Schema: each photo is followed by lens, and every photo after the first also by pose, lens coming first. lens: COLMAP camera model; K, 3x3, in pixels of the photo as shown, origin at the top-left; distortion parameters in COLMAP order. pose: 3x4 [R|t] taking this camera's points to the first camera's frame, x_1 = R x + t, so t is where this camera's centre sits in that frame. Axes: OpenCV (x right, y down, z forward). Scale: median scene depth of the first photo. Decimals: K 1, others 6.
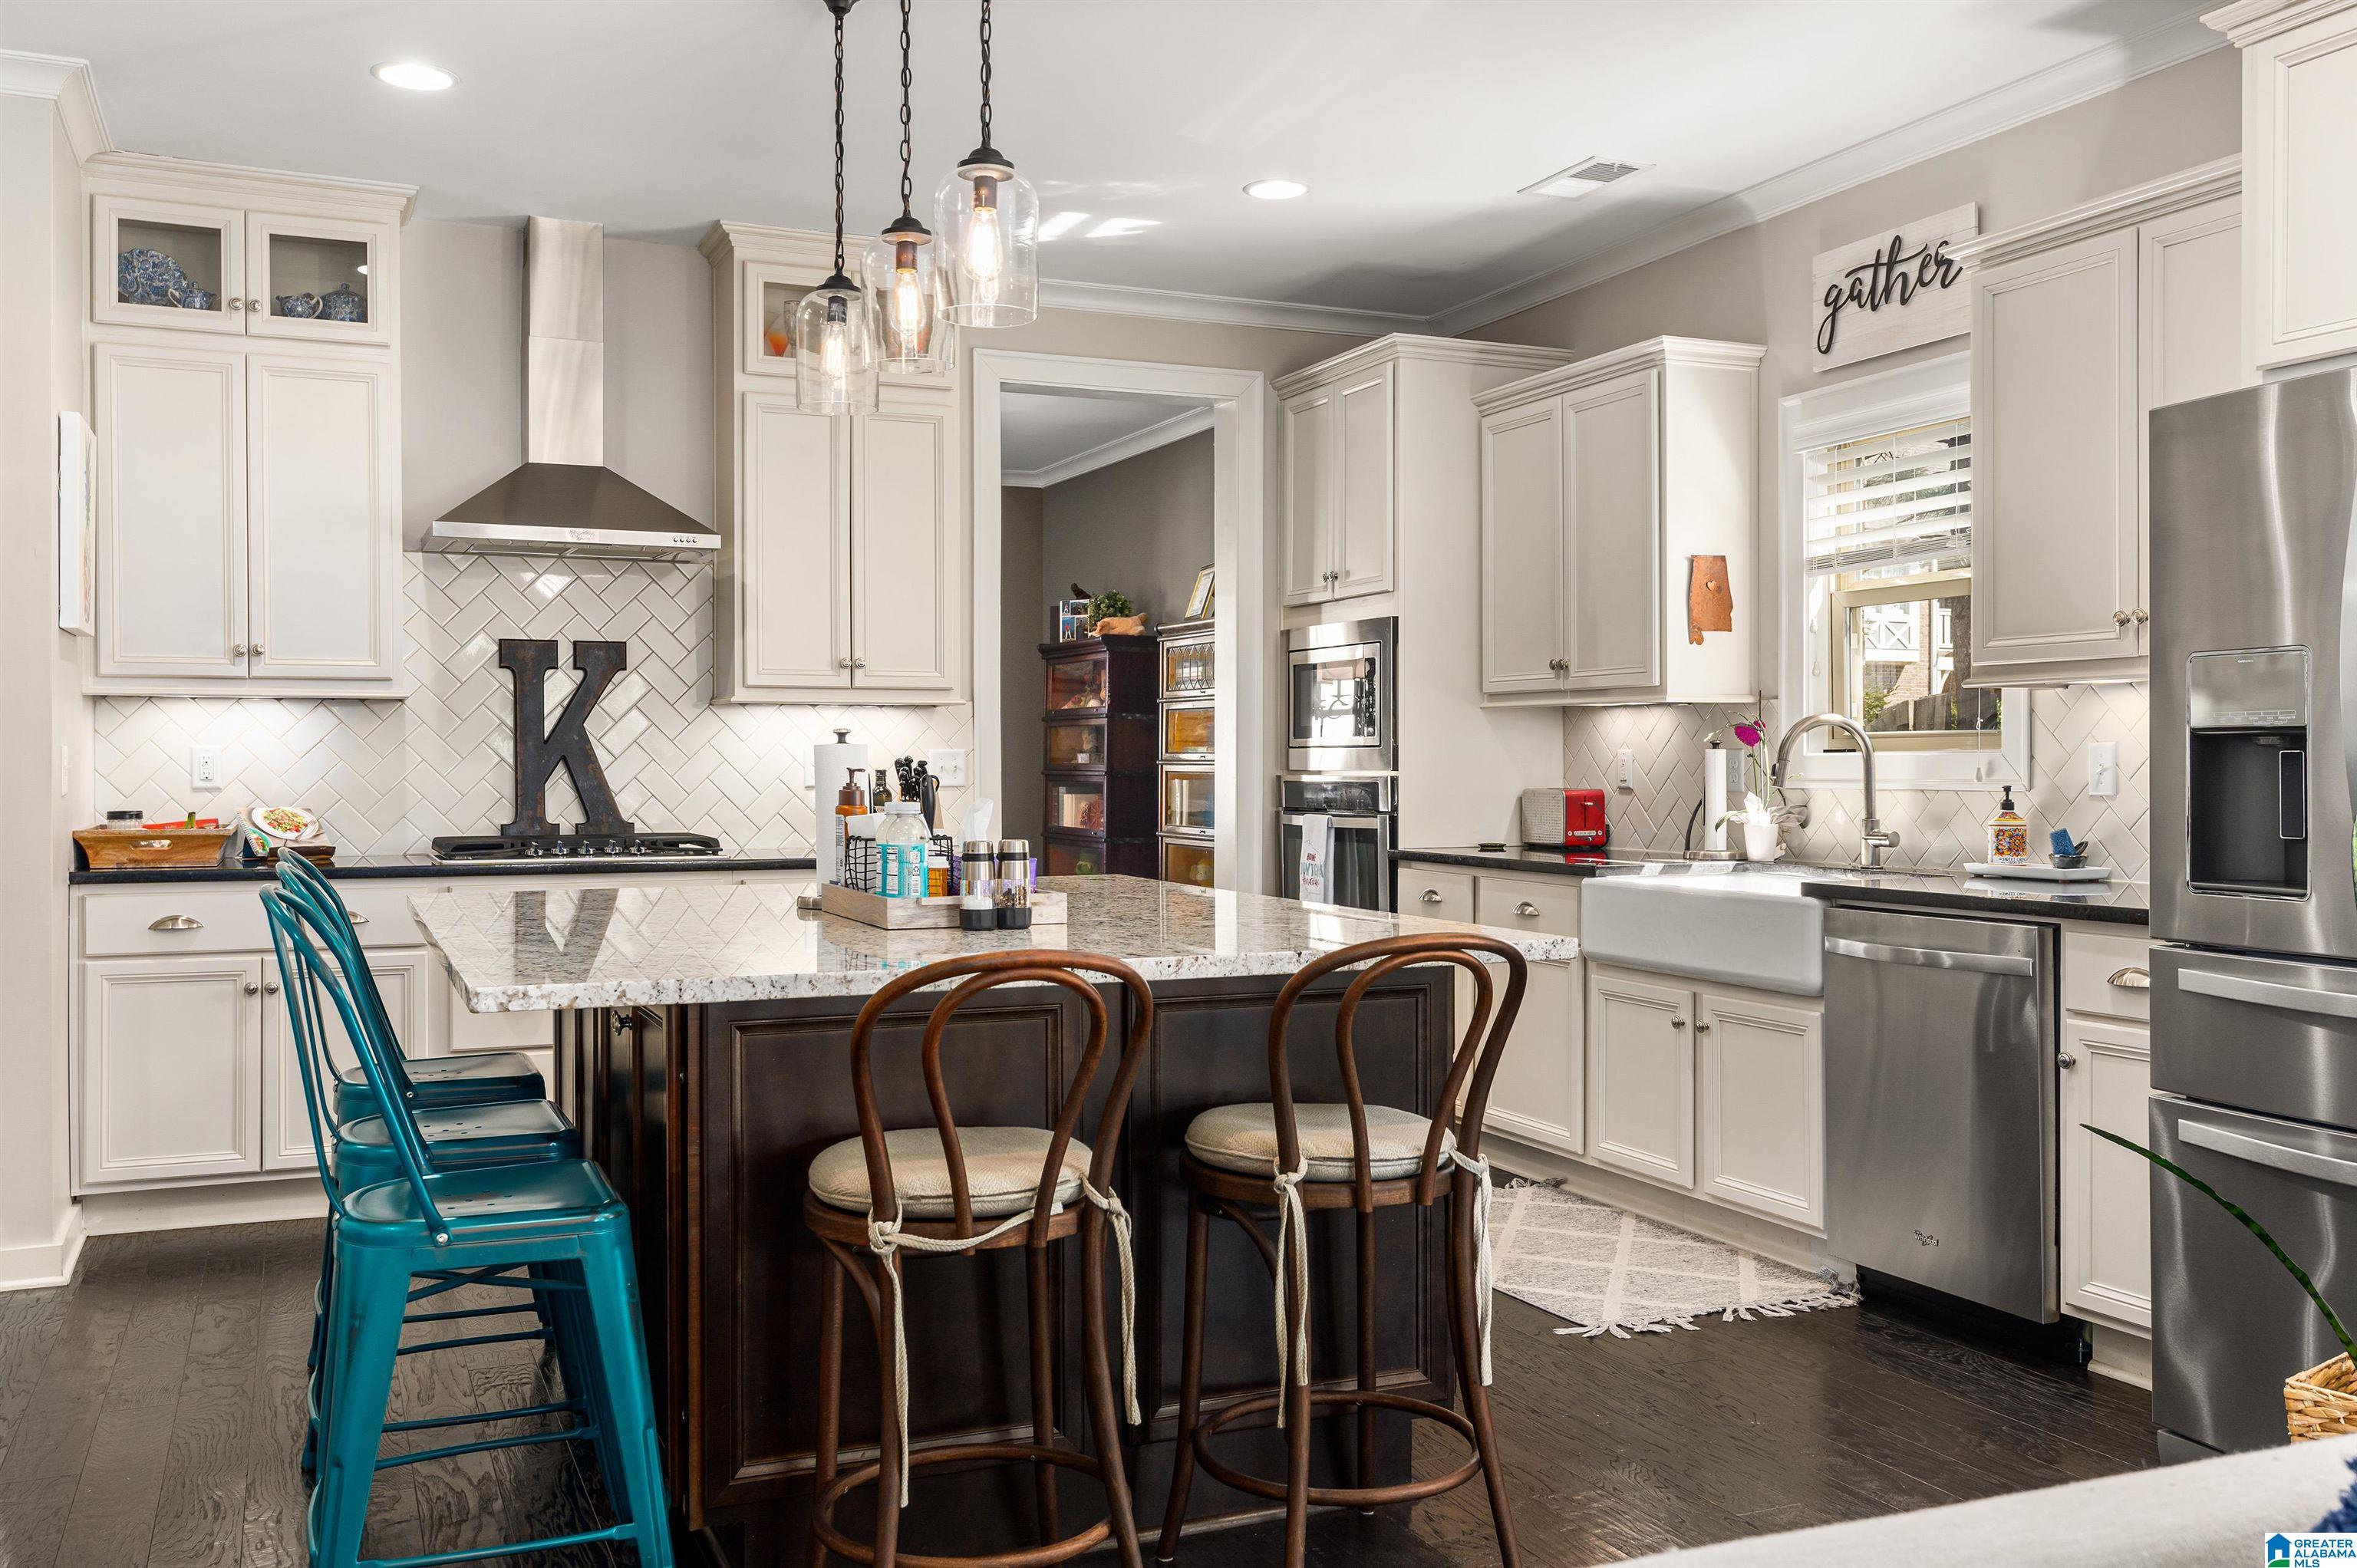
lens RADIAL K [[2025.6, 0, 1173.2], [0, 2025.6, 767.9], [0, 0, 1]] dist [0.005206, -0.006714]
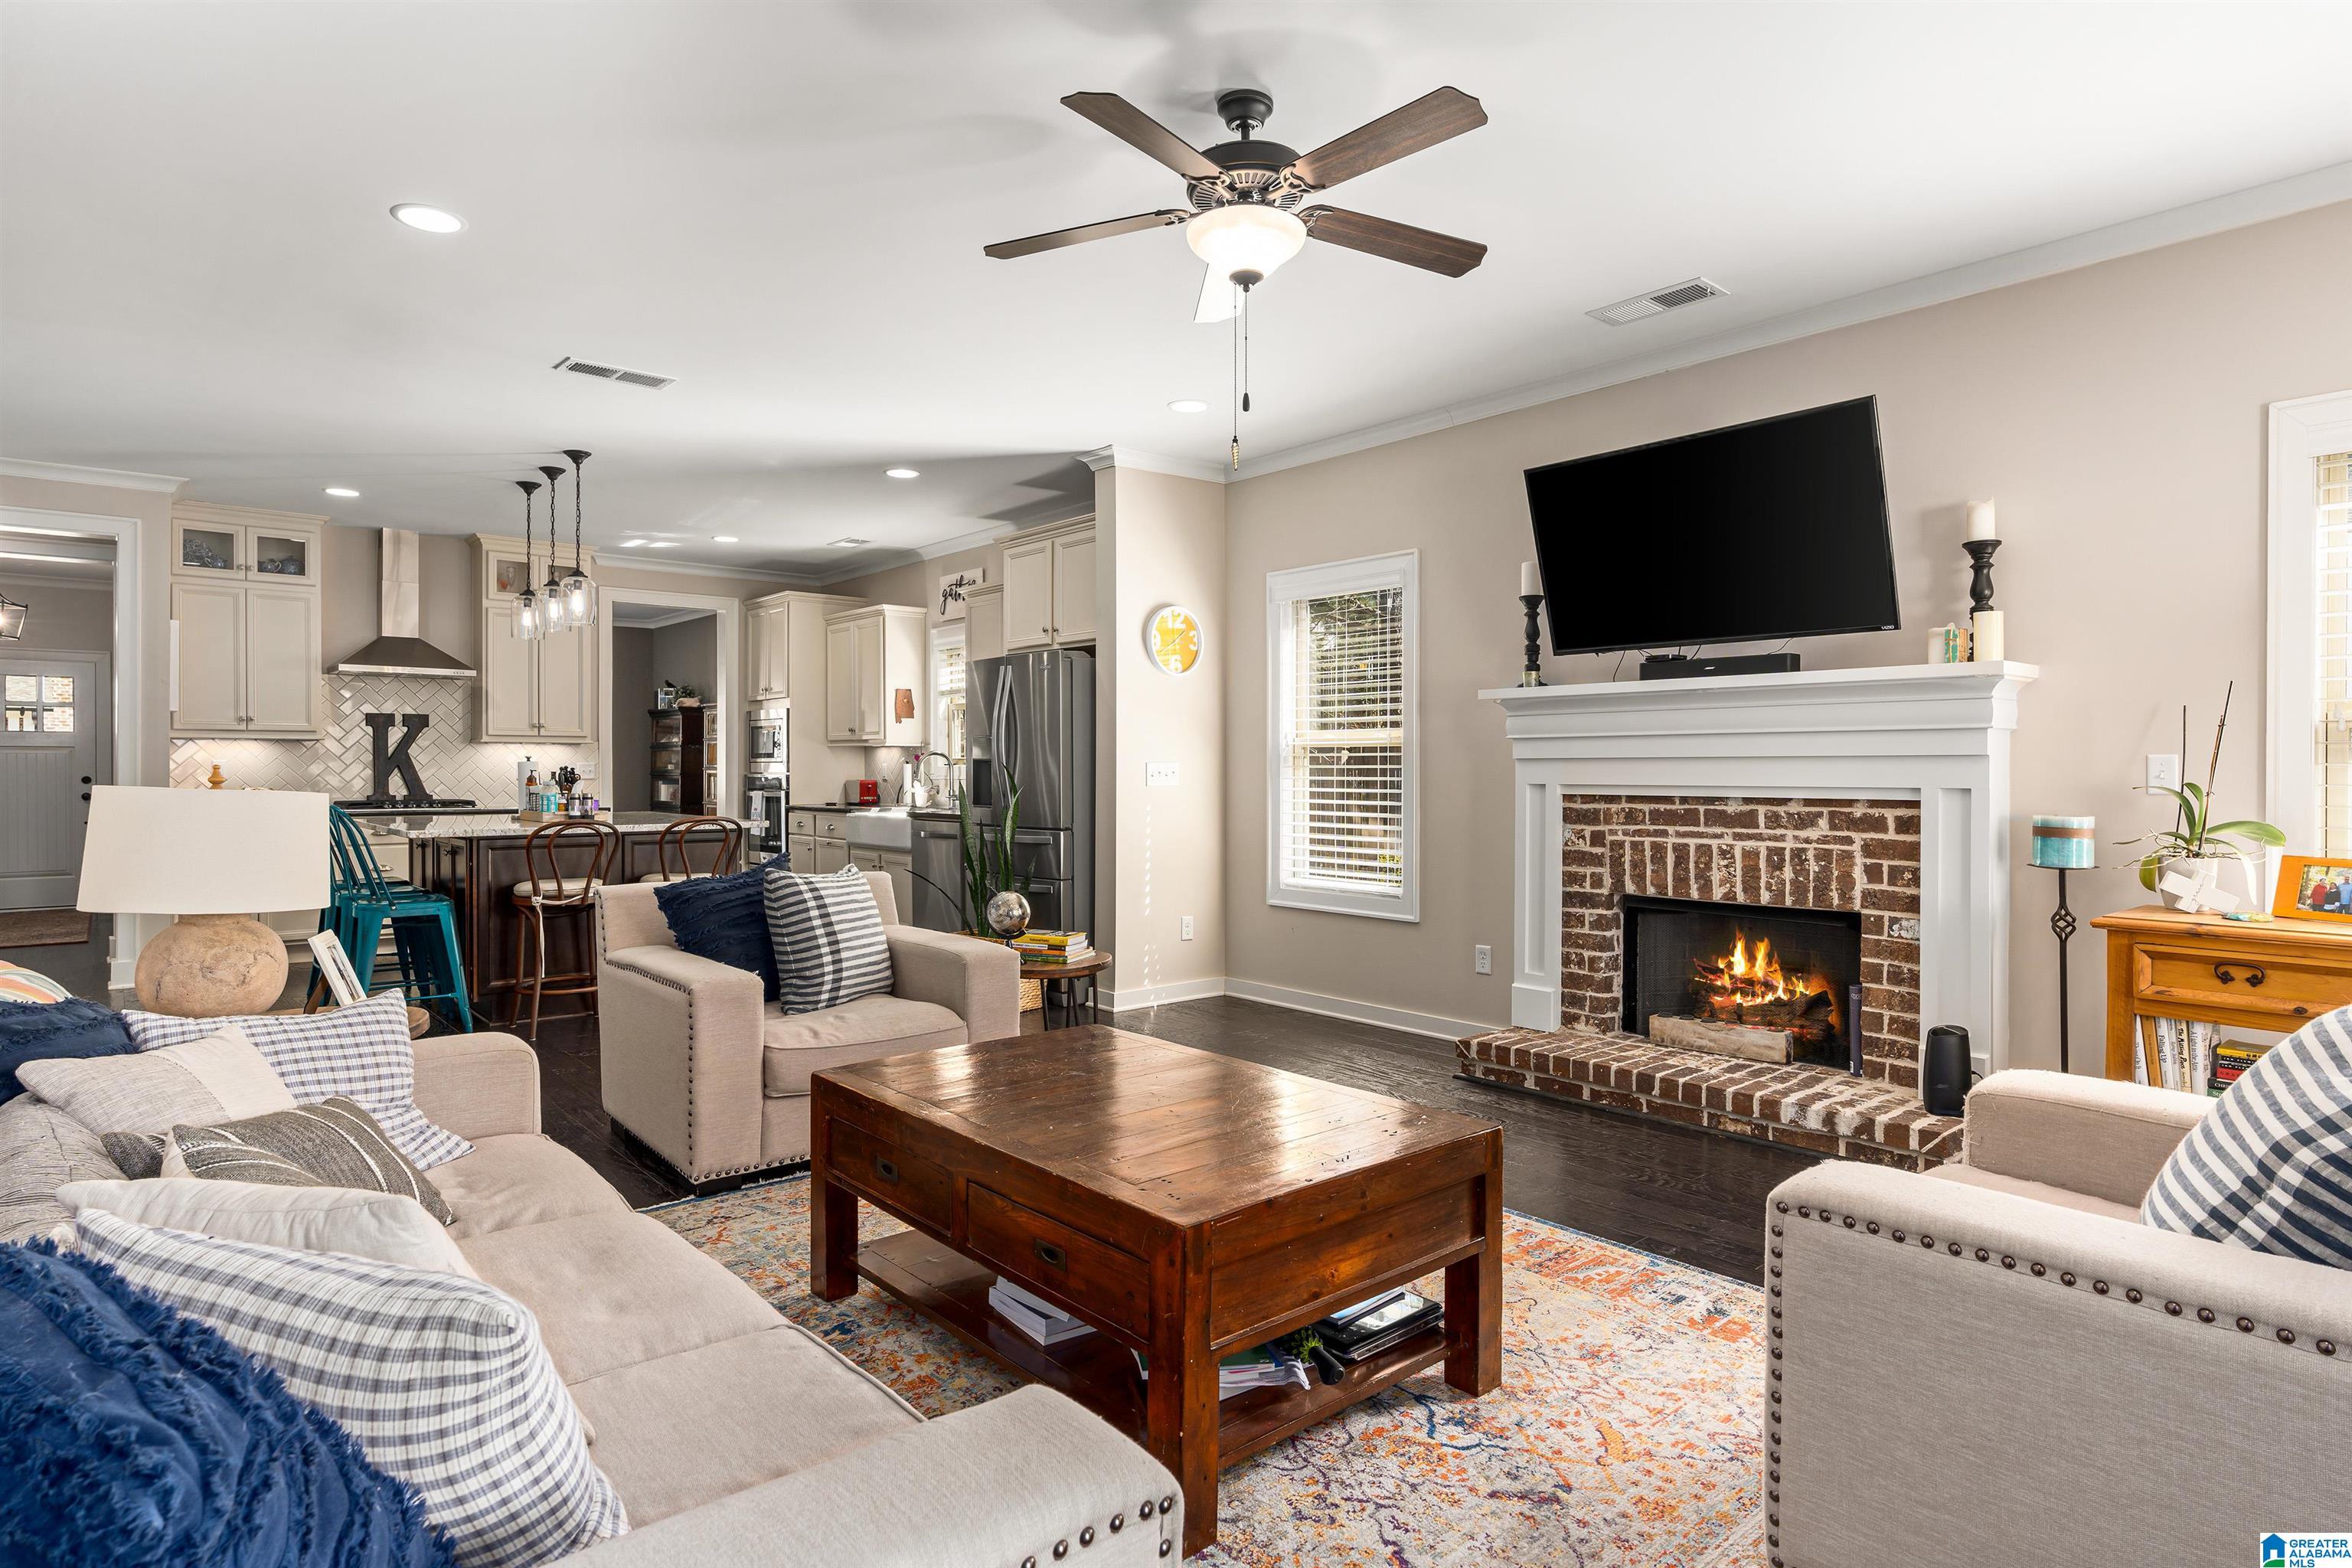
lens RADIAL K [[1280.8, 0, 1187.8], [0, 1280.8, 779.4], [0, 0, 1]] dist [-0.006360, -0.000935]
pose [[0.955662, 0.000273, 0.294464, 0.121853], [-0.001556, 0.999990, 0.004120, 0.002912], [-0.294460, -0.004395, 0.955654, -0.624040]]
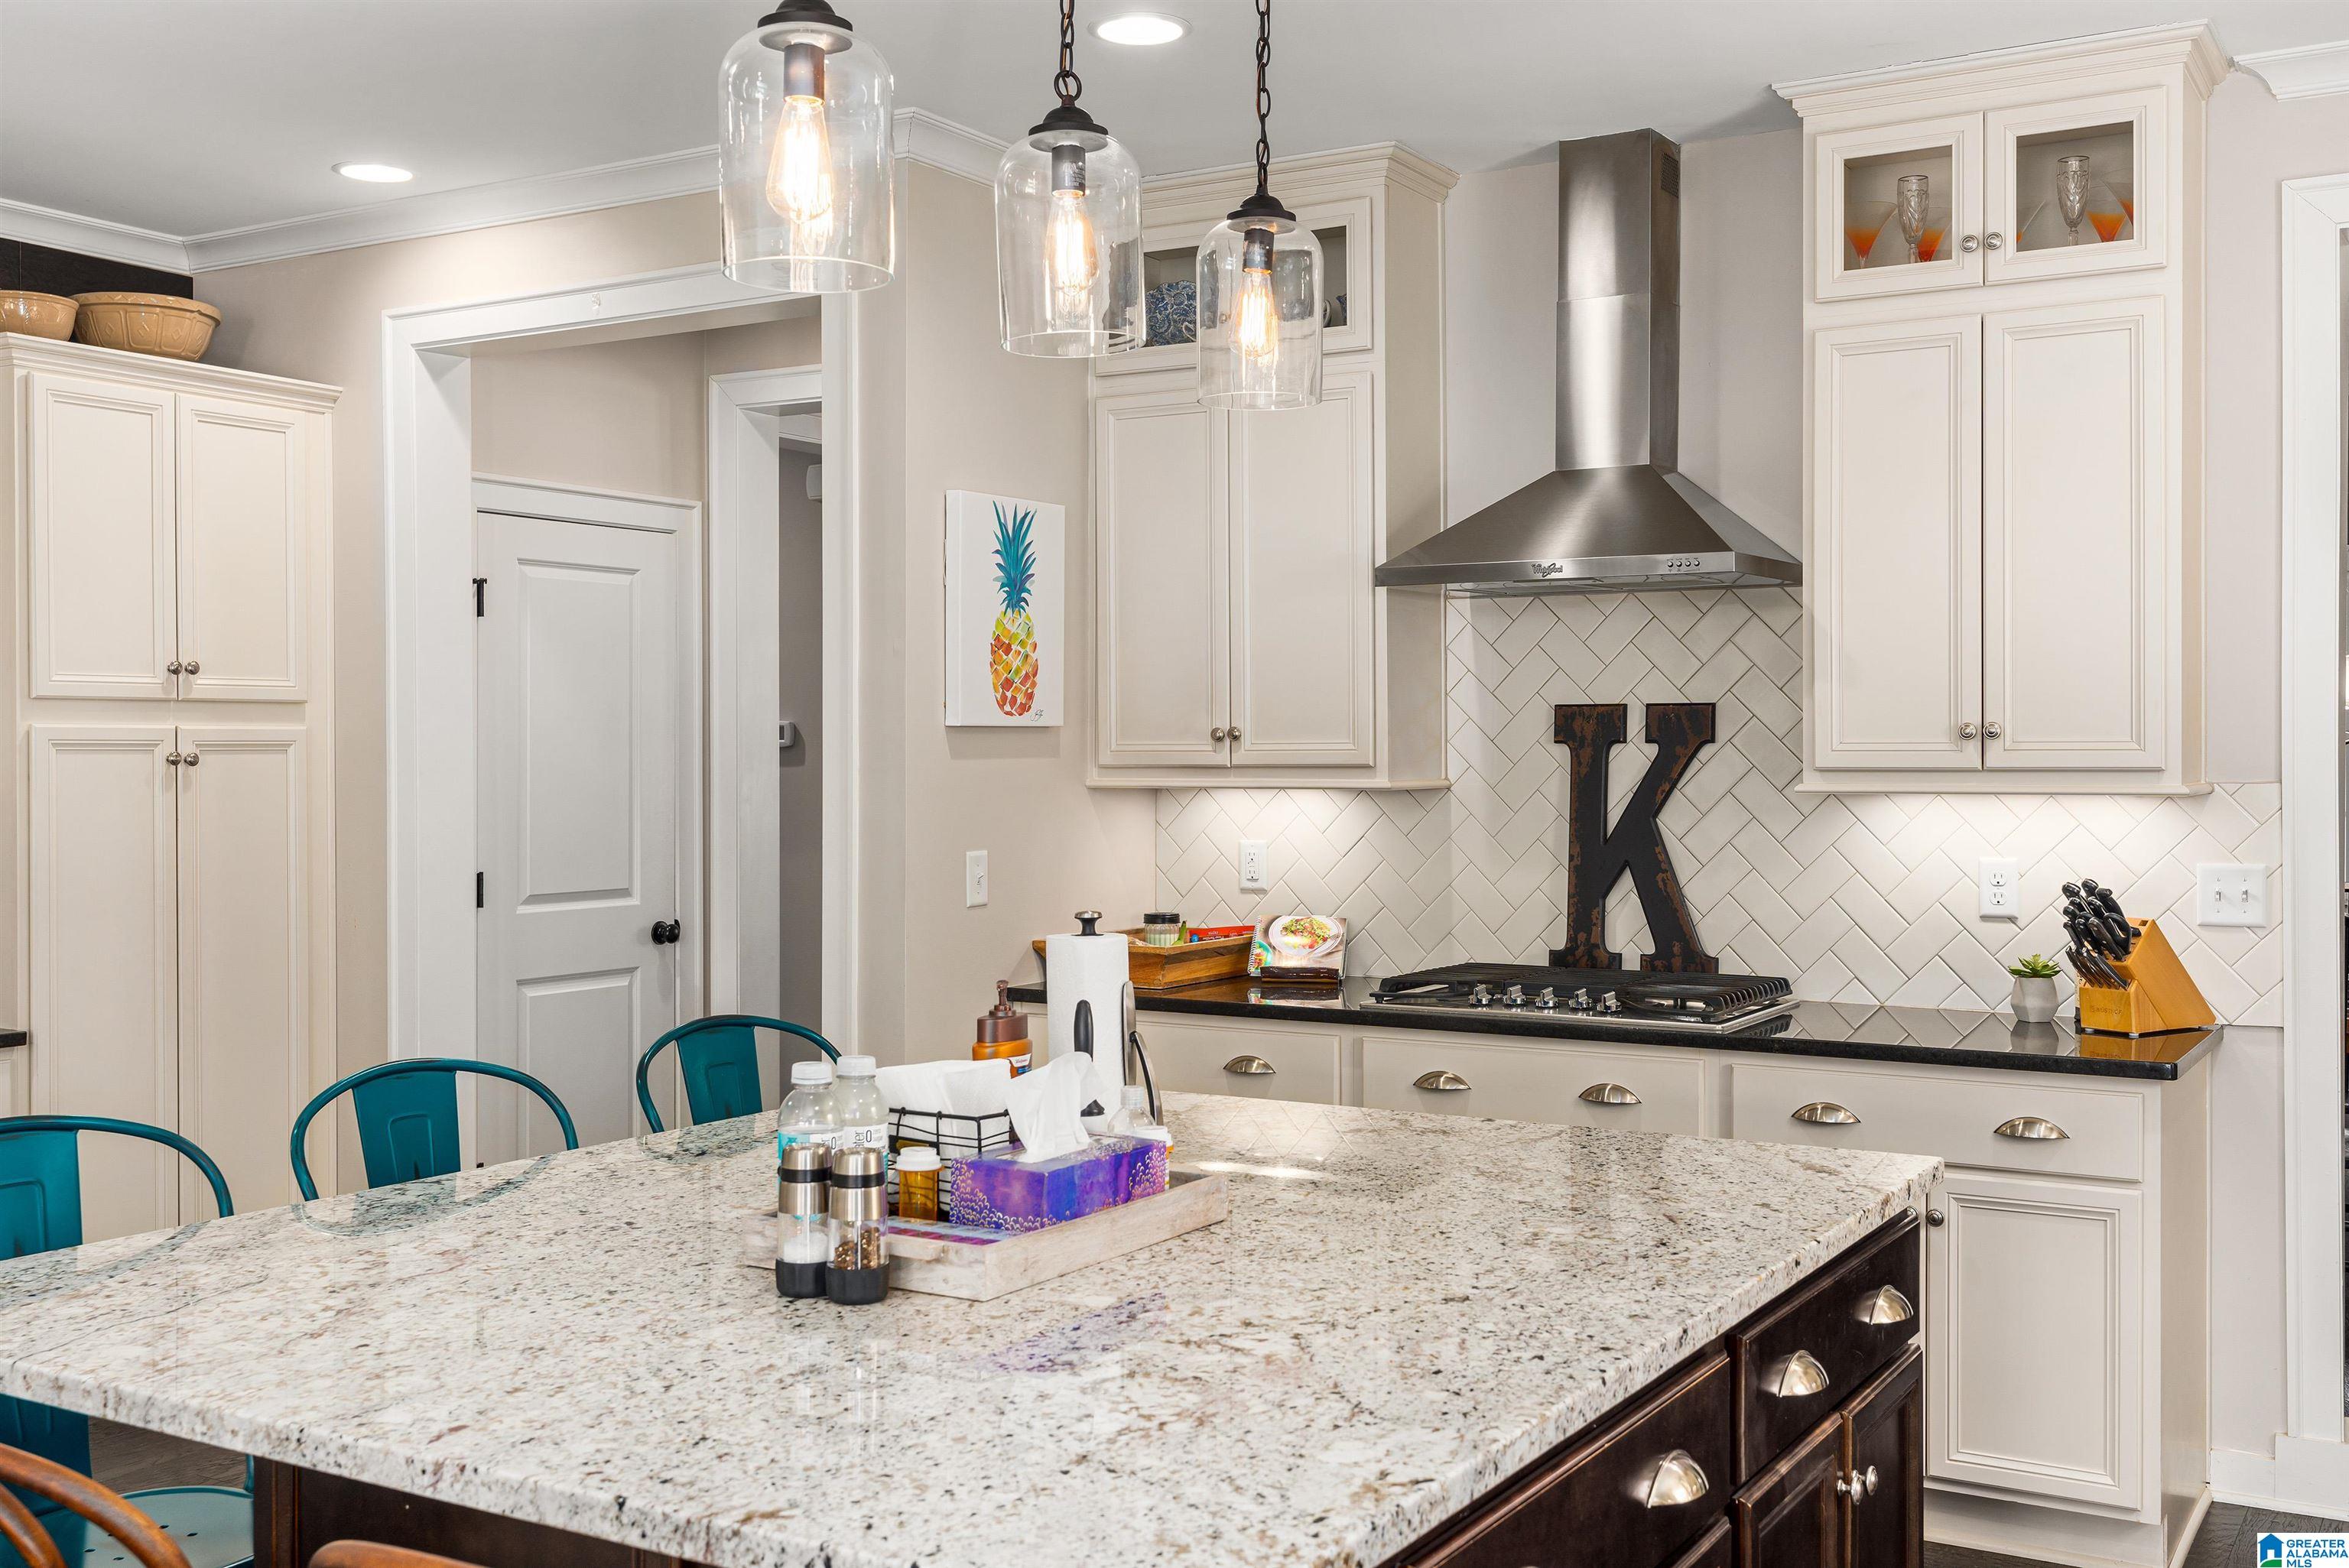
lens RADIAL K [[2359.6, 0, 1186.0], [0, 2359.6, 772.6], [0, 0, 1]] dist [0.070895, 0.000000]
pose [[0.587295, 0.006462, -0.809347, 0.302490], [0.000552, 0.999965, 0.008385, -0.045827], [0.809373, -0.005371, 0.587270, 0.369423]]
